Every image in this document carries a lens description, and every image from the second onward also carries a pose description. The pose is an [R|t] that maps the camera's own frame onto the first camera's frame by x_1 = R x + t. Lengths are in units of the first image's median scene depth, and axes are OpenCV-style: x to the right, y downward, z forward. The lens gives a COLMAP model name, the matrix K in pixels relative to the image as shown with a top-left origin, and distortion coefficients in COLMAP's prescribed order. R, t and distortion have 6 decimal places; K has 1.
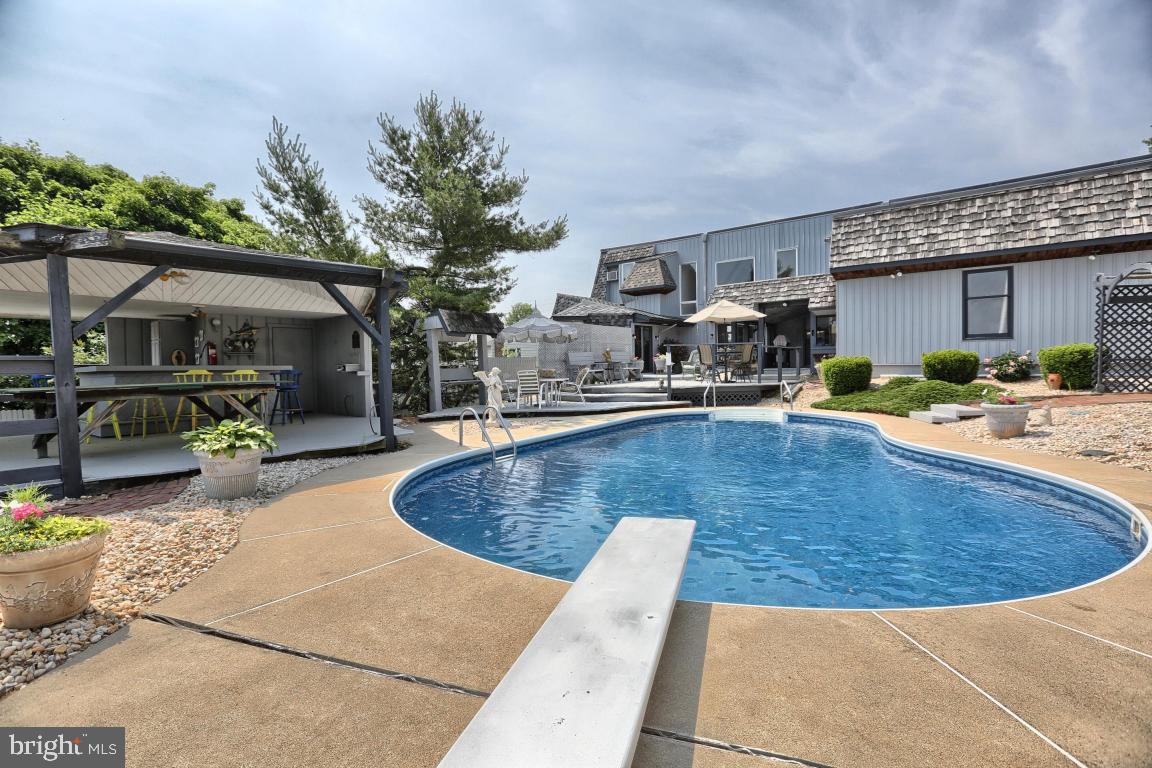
lens RADIAL K [[520.4, 0, 576.4], [0, 520.4, 373.1], [0, 0, 1]] dist [-0.038110, 0.015617]
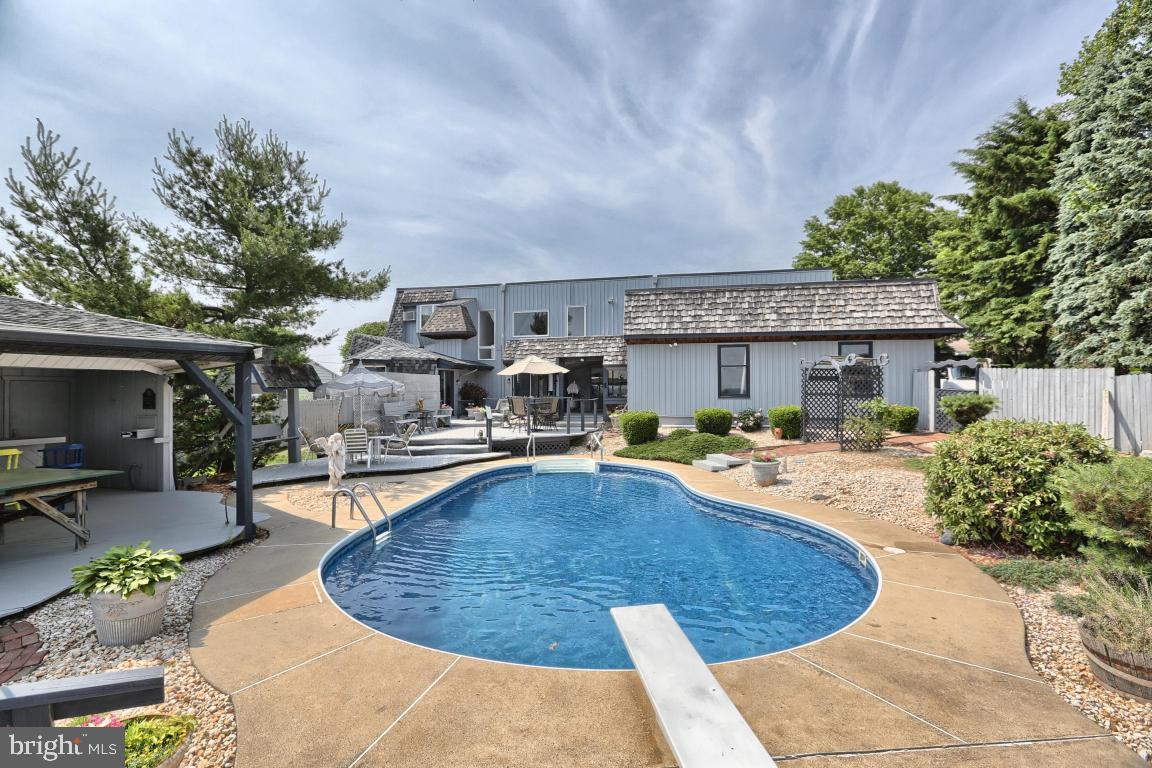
lens RADIAL K [[520.4, 0, 576.4], [0, 520.4, 373.1], [0, 0, 1]] dist [-0.038110, 0.015617]
pose [[0.909289, 0.027435, 0.415261, -0.109783], [-0.002271, 0.998137, -0.060971, -0.045422], [-0.416160, 0.054497, 0.907657, -0.040082]]
